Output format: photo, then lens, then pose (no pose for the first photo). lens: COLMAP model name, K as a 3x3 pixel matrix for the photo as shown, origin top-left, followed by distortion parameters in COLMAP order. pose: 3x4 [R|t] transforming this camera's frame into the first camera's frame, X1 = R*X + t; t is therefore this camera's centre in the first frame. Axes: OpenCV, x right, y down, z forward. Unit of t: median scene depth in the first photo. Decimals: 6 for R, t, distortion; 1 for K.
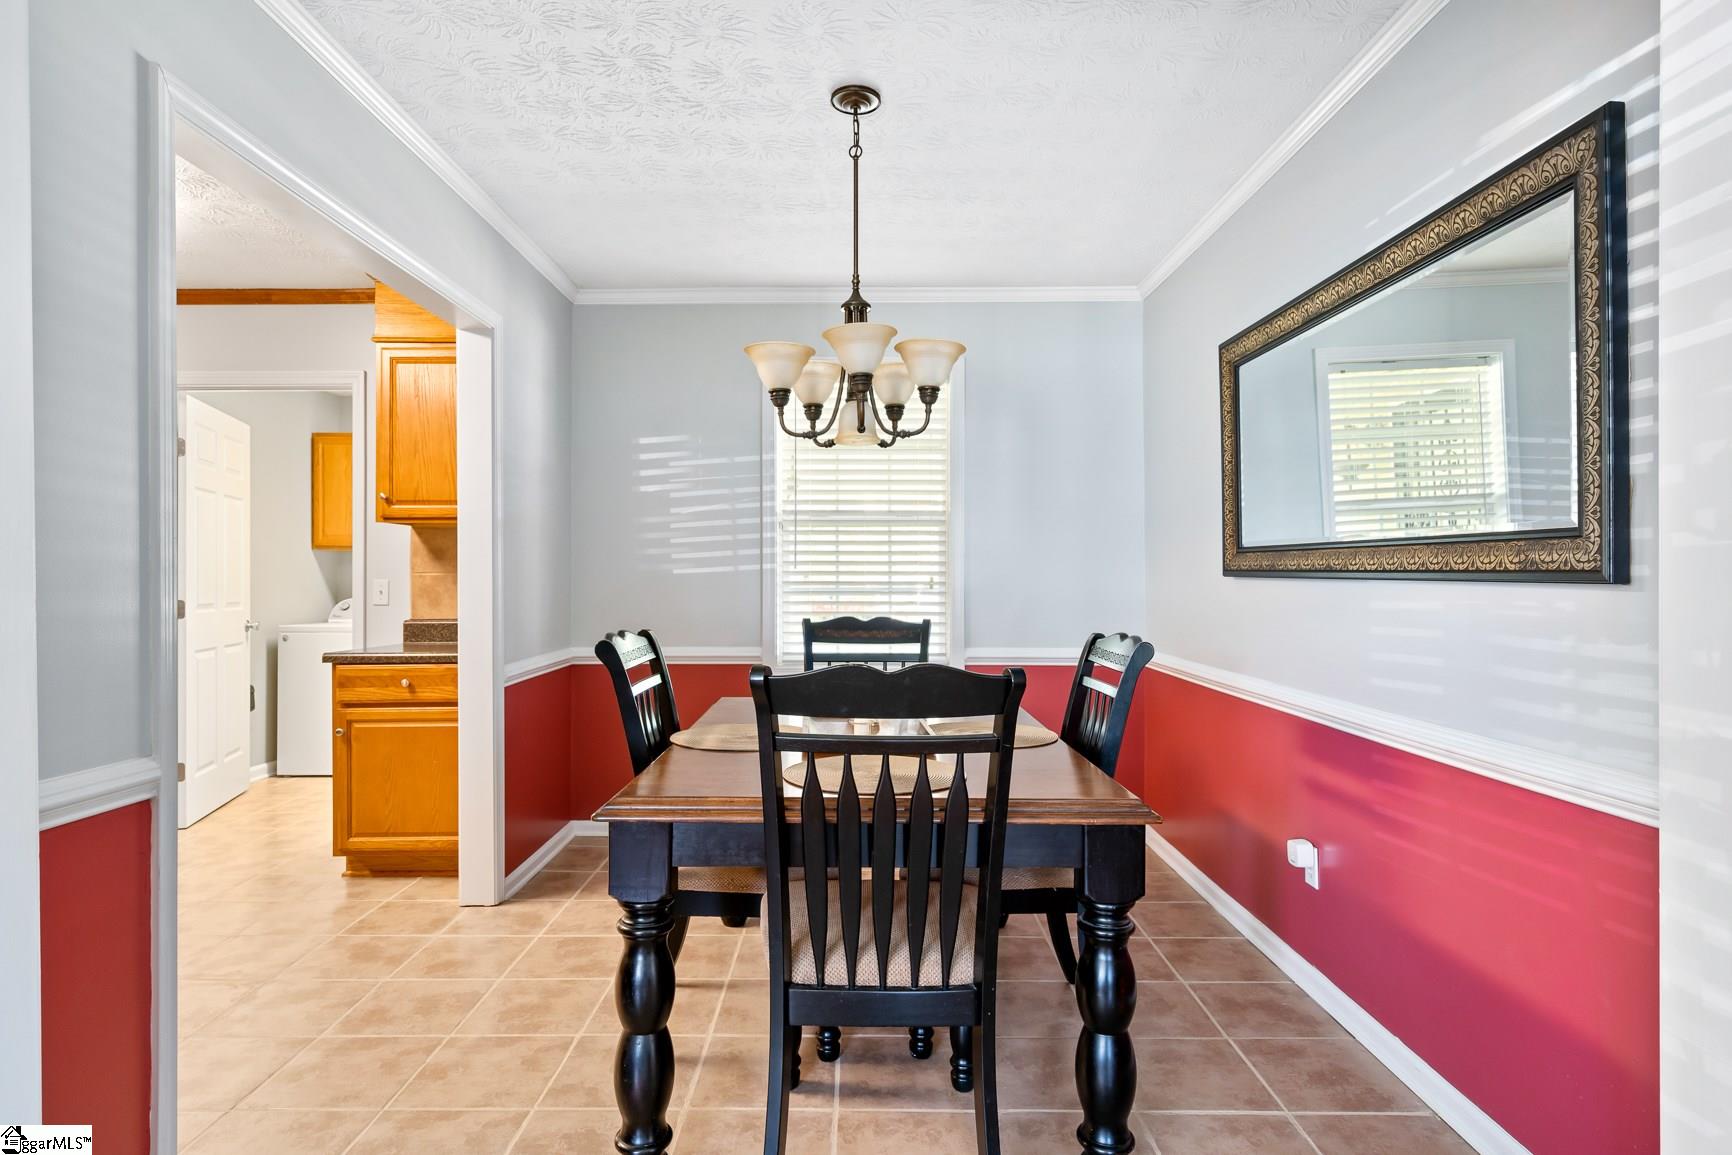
lens RADIAL K [[963.5, 0, 869.3], [0, 963.5, 583.0], [0, 0, 1]] dist [0.004362, 0.003244]
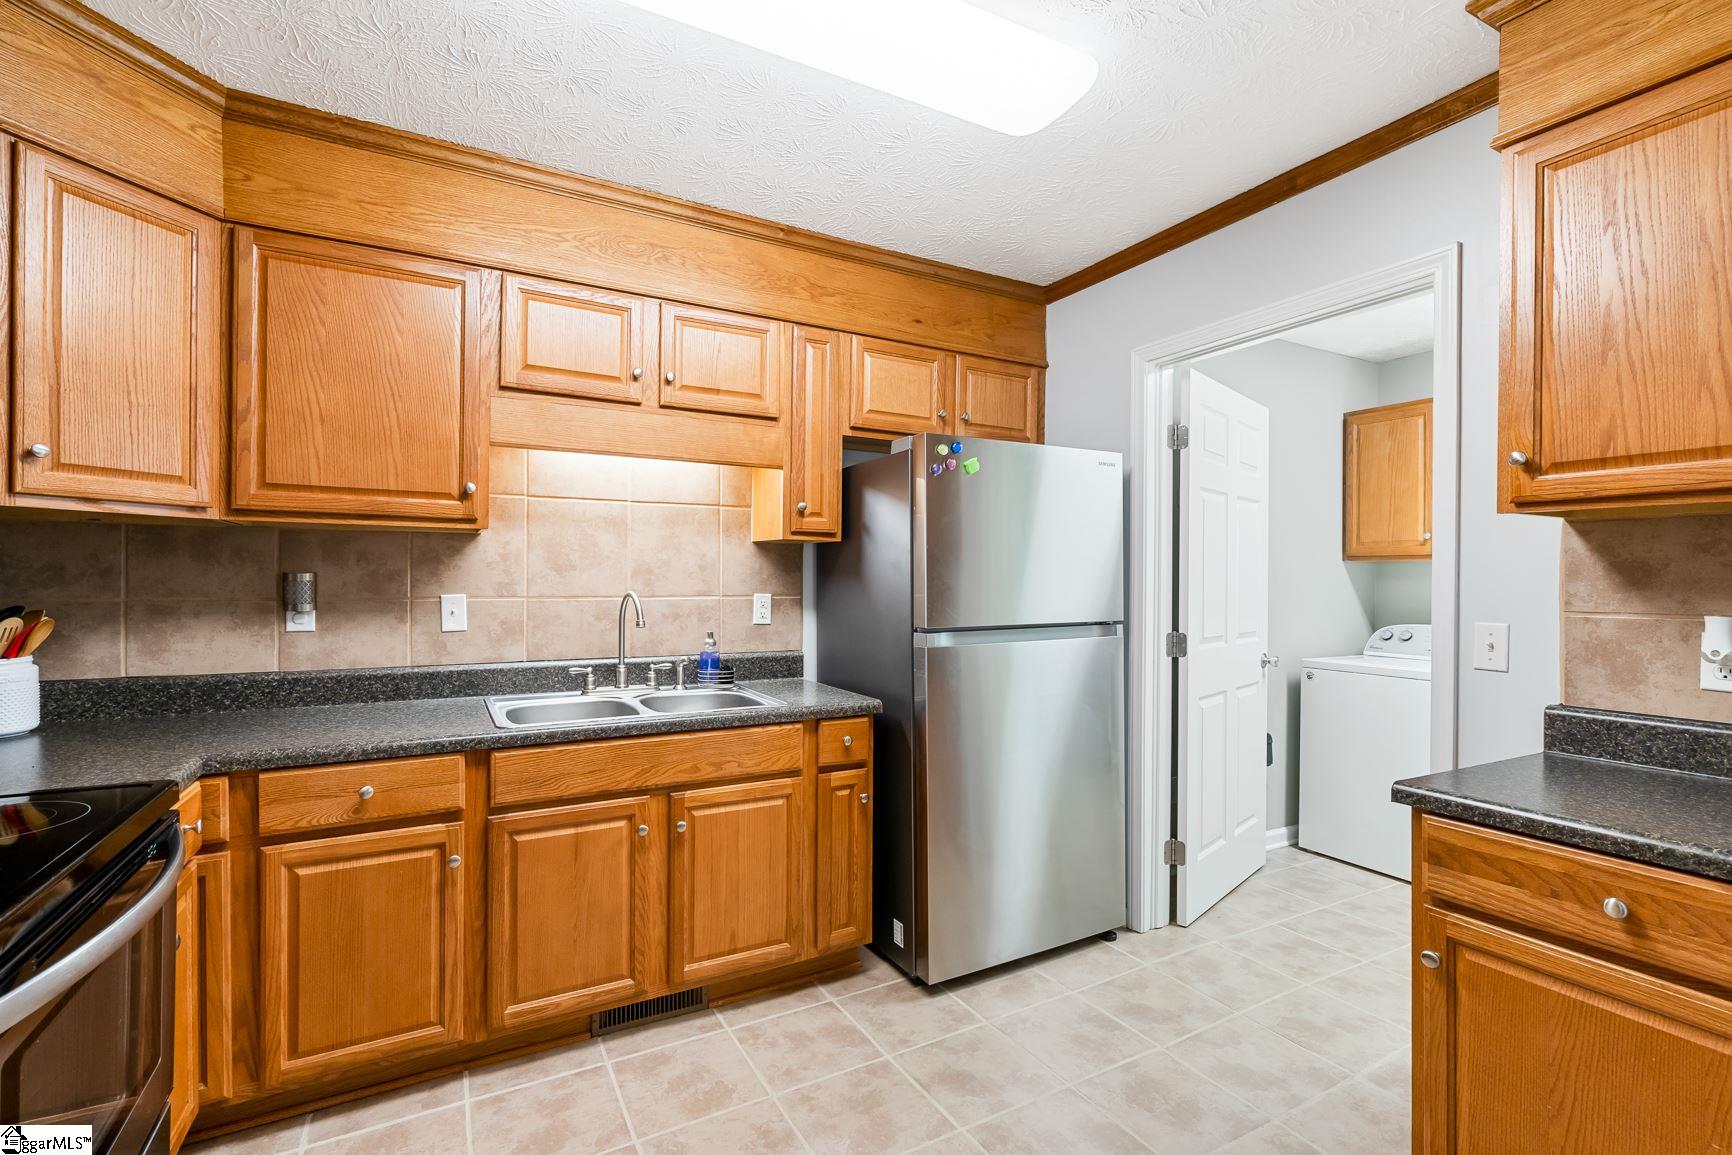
lens RADIAL K [[812.4, 0, 858.3], [0, 812.4, 575.8], [0, 0, 1]] dist [-0.002480, 0.003398]
pose [[0.500742, 0.000906, -0.865596, -0.266356], [-0.008183, 0.999960, -0.003687, -0.022515], [0.865558, 0.008930, 0.500730, 0.430124]]
